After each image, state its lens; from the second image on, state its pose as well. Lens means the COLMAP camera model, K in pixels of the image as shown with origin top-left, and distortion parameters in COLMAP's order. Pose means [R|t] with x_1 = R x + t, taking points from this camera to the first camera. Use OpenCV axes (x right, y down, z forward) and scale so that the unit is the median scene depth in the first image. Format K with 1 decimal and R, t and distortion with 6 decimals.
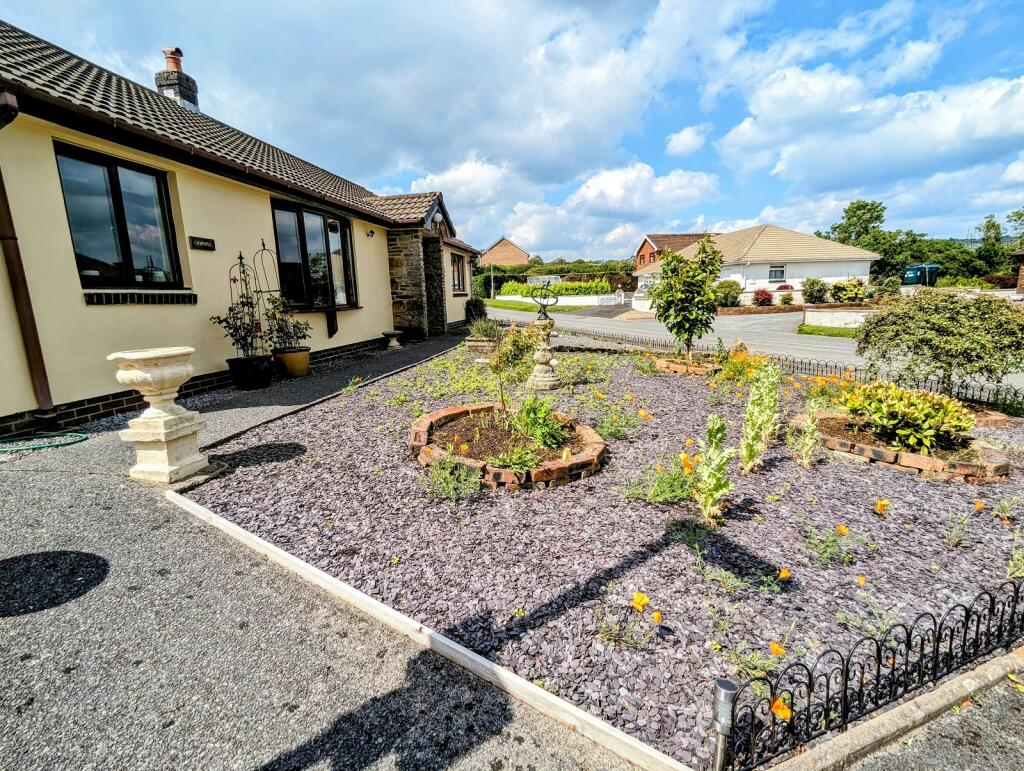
lens RADIAL K [[486.7, 0, 508.8], [0, 486.7, 389.7], [0, 0, 1]] dist [-0.002290, -0.001185]
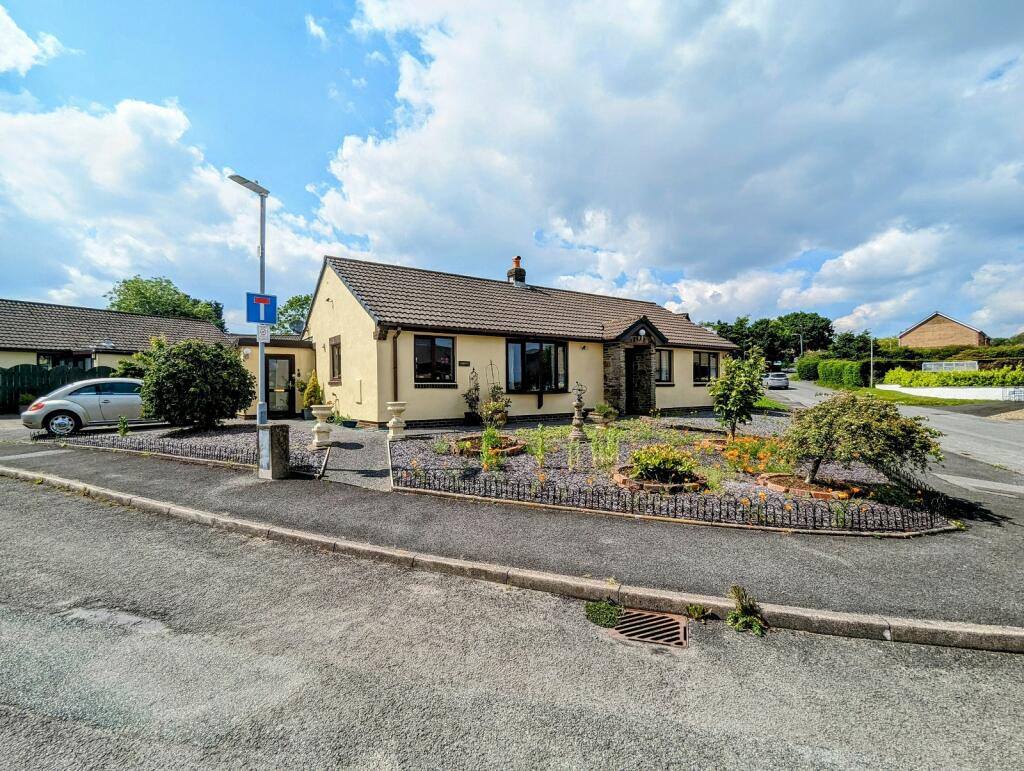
lens RADIAL K [[486.7, 0, 508.8], [0, 486.7, 389.7], [0, 0, 1]] dist [-0.002290, -0.001185]
pose [[0.696167, 0.031163, -0.717203, 0.662827], [-0.150985, 0.983067, -0.103841, 0.021183], [0.701823, 0.180578, 0.689084, -0.249591]]
